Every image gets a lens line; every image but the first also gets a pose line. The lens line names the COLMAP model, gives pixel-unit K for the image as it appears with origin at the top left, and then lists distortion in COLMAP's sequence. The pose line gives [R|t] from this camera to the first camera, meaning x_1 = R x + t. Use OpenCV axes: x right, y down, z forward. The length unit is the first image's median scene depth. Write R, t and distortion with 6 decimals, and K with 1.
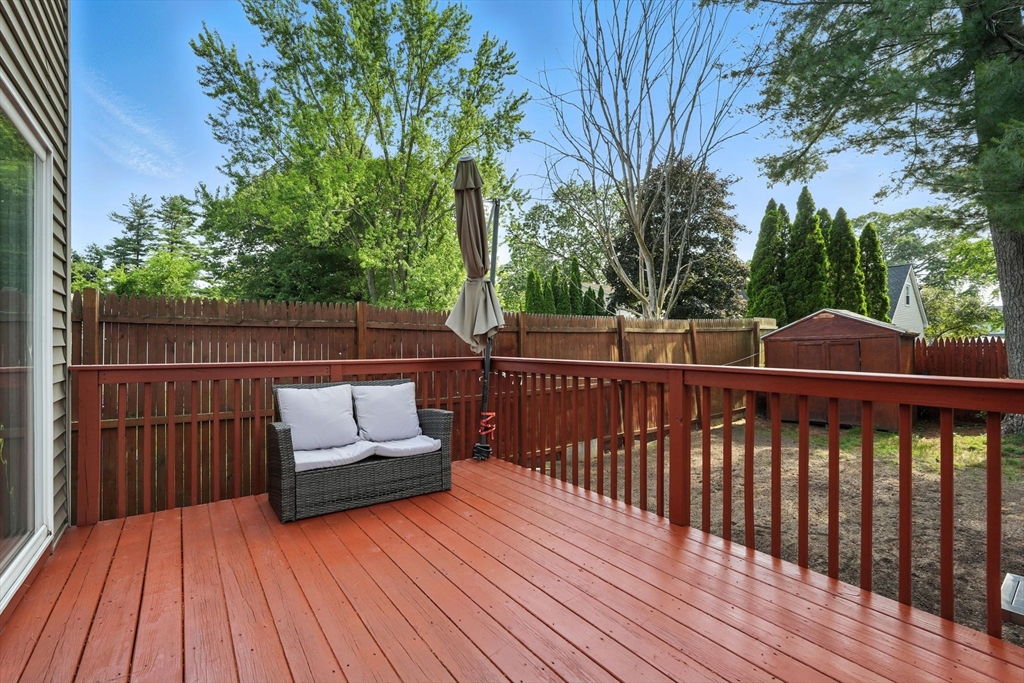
lens RADIAL K [[463.2, 0, 537.2], [0, 463.2, 341.8], [0, 0, 1]] dist [-0.004736, -0.000266]
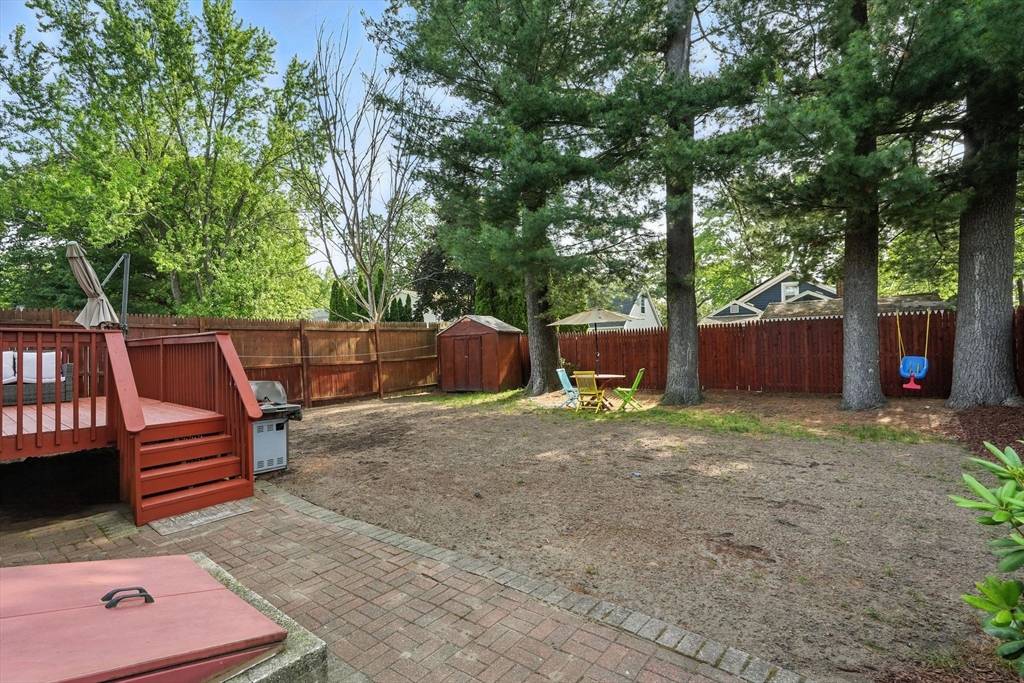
lens RADIAL K [[448.8, 0, 513.0], [0, 448.8, 342.0], [0, 0, 1]] dist [-0.005606, 0.000801]
pose [[0.965787, -0.007865, 0.259219, 0.105436], [0.010701, 0.999897, -0.009530, 0.008746], [-0.259117, 0.011978, 0.965772, -0.123195]]
